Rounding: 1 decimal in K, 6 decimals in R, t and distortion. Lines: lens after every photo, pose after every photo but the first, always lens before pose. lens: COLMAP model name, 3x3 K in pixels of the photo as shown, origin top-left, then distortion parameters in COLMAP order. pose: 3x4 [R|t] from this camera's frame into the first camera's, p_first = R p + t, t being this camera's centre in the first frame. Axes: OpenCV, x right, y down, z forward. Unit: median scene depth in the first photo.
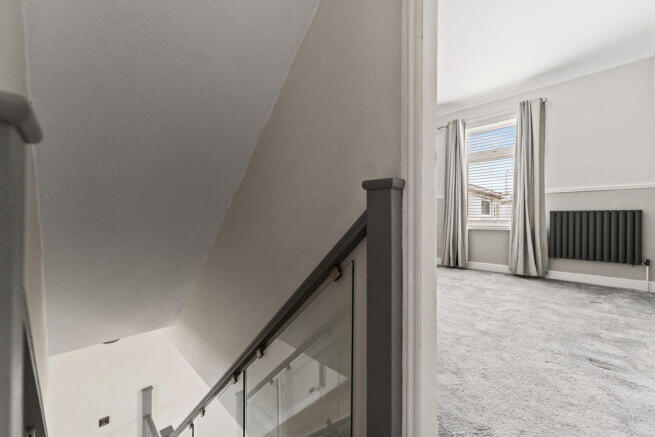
lens RADIAL K [[273.1, 0, 329.1], [0, 273.1, 219.2], [0, 0, 1]] dist [-0.000580, 0.001330]
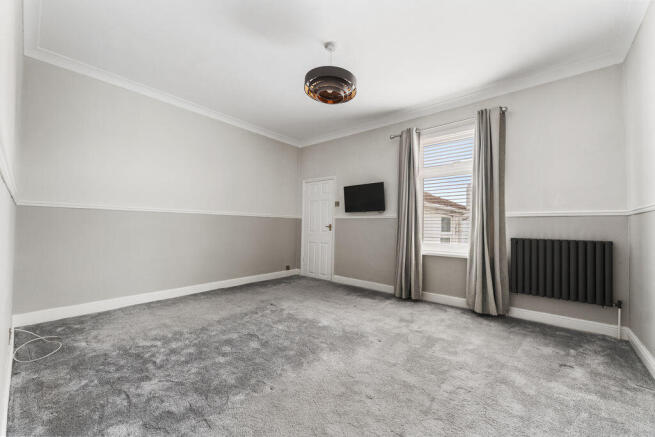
lens RADIAL K [[273.1, 0, 326.8], [0, 273.1, 221.1], [0, 0, 1]] dist [-0.000580, 0.001330]
pose [[0.996392, 0.006703, 0.084601, 0.159195], [-0.005522, 0.999884, -0.014185, -0.066981], [-0.084687, 0.013667, 0.996314, 0.193021]]
